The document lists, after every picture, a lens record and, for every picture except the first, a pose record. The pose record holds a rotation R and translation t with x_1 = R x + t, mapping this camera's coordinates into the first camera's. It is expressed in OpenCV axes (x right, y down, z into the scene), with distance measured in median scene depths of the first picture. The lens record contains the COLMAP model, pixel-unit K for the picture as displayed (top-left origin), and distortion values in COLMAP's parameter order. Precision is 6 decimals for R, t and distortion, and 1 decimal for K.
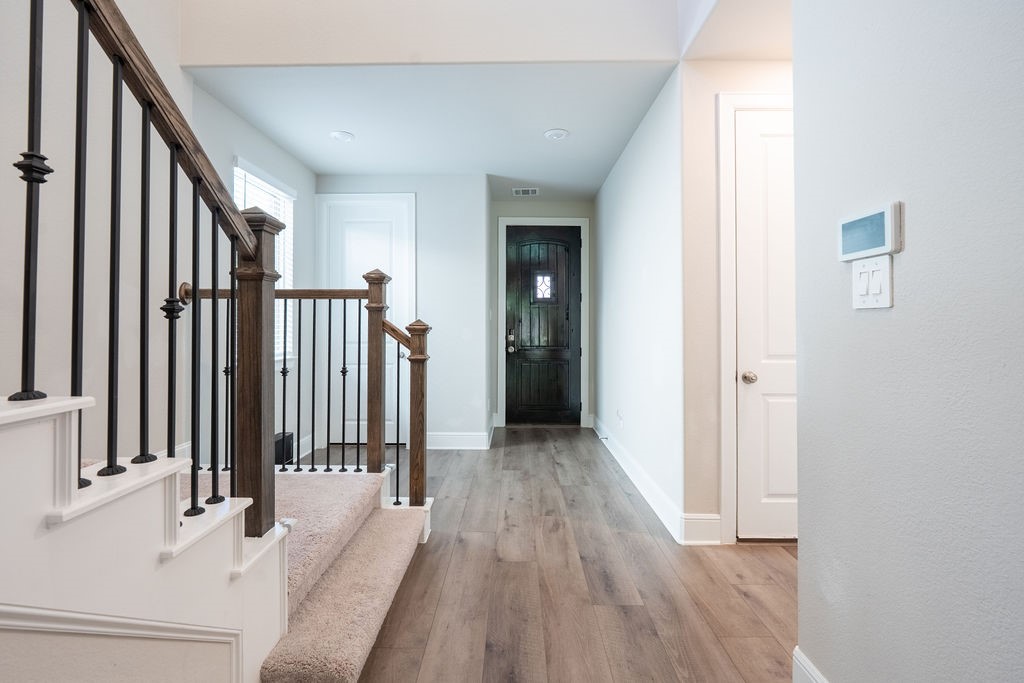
lens RADIAL K [[469.4, 0, 510.1], [0, 469.4, 329.4], [0, 0, 1]] dist [-0.001883, 0.000086]
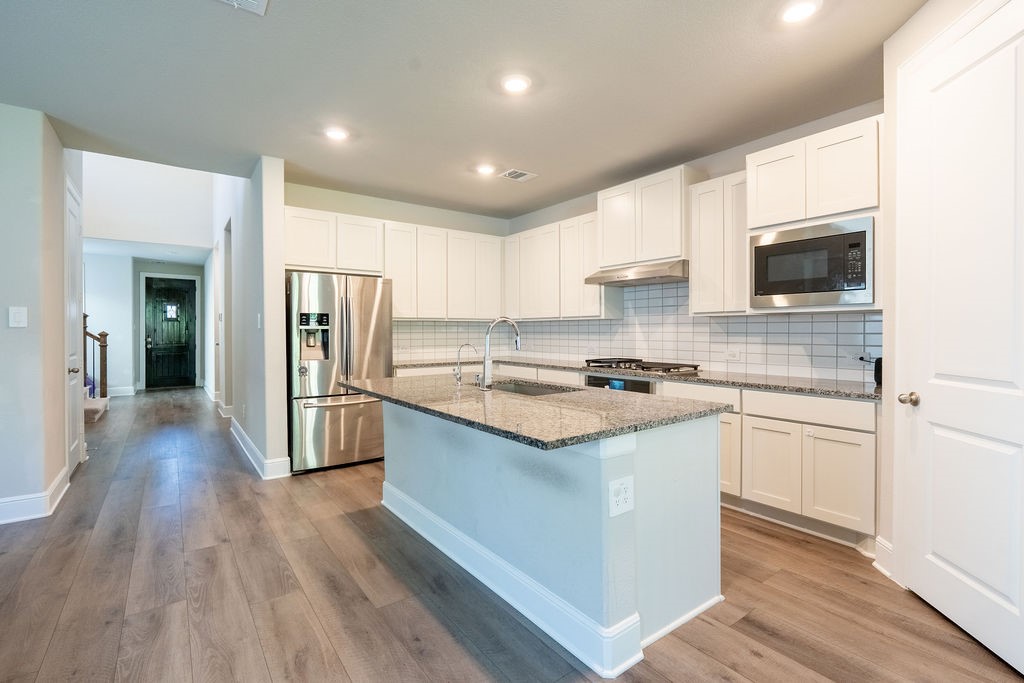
lens RADIAL K [[469.4, 0, 510.1], [0, 469.4, 329.4], [0, 0, 1]] dist [-0.001883, 0.000086]
pose [[0.799647, -0.003703, 0.600460, 0.031121], [0.012268, 0.999873, -0.010171, 0.013612], [-0.600346, 0.015500, 0.799590, -1.334143]]
